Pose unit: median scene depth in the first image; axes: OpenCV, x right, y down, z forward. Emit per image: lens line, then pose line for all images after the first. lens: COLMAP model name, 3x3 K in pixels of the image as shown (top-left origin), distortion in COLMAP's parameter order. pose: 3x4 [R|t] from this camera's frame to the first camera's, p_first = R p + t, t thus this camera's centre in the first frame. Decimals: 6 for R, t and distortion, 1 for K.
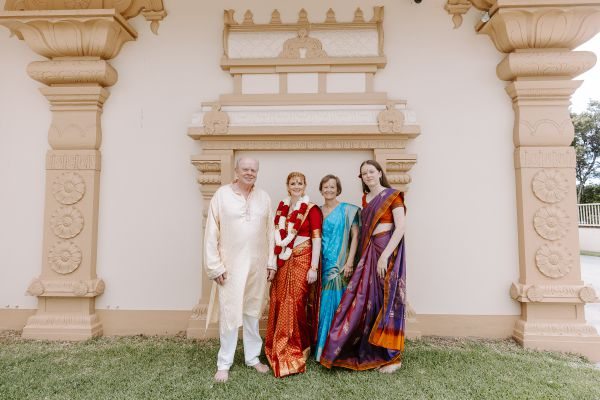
lens RADIAL K [[409.4, 0, 295.4], [0, 409.4, 194.0], [0, 0, 1]] dist [-0.001499, 0.016800]
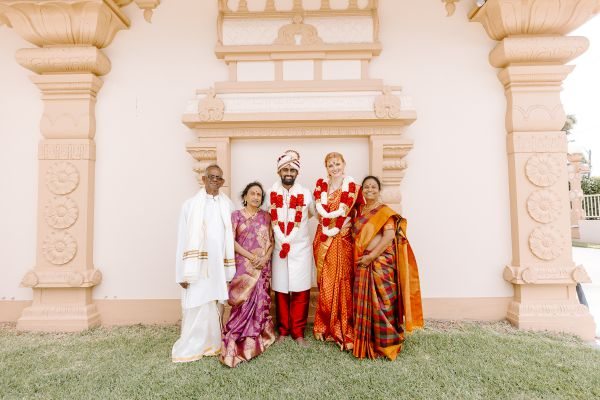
lens RADIAL K [[340.6, 0, 298.3], [0, 340.6, 206.2], [0, 0, 1]] dist [-0.002314, 0.004548]
pose [[0.999473, -0.012129, 0.030103, -0.011106], [0.011431, 0.999664, 0.023258, 0.041511], [-0.030375, -0.022901, 0.999276, 0.165302]]
